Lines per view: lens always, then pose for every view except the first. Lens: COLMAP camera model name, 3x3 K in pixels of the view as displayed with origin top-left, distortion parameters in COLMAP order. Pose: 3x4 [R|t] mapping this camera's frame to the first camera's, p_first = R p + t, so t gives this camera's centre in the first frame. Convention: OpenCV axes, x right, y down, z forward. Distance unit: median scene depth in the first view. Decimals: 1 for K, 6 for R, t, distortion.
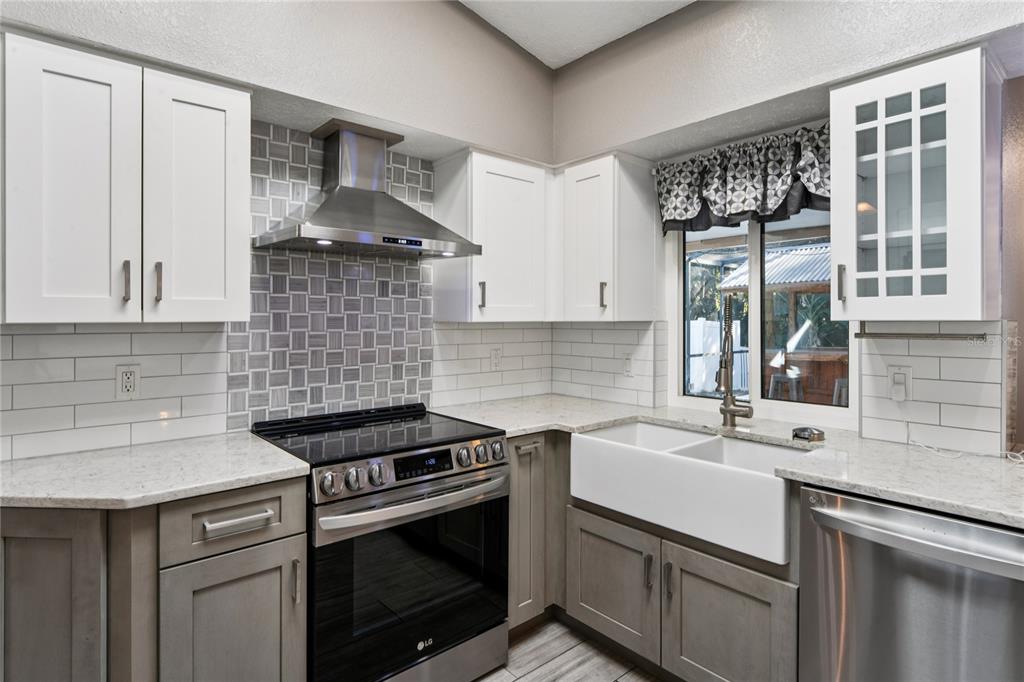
lens RADIAL K [[558.5, 0, 525.8], [0, 558.5, 322.7], [0, 0, 1]] dist [-0.012534, 0.002122]
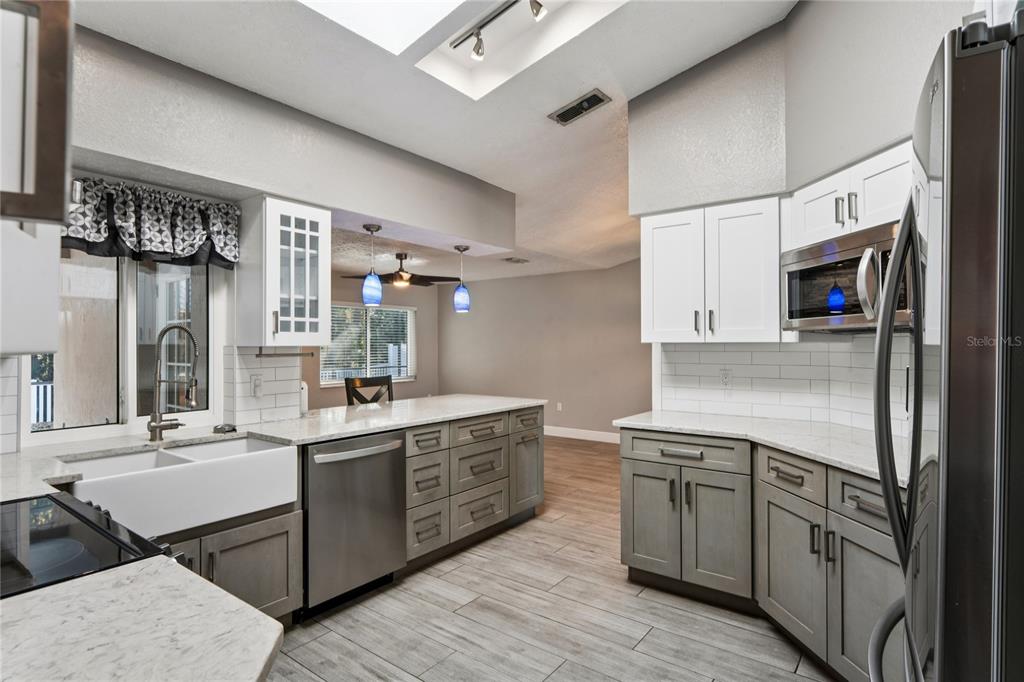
lens RADIAL K [[516.6, 0, 509.4], [0, 516.6, 343.7], [0, 0, 1]] dist [0.002696, 0.000155]
pose [[-0.204054, 0.006257, 0.978940, -1.009721], [0.006264, 0.999967, -0.005086, 0.001196], [-0.978940, 0.005094, -0.204086, 0.649754]]
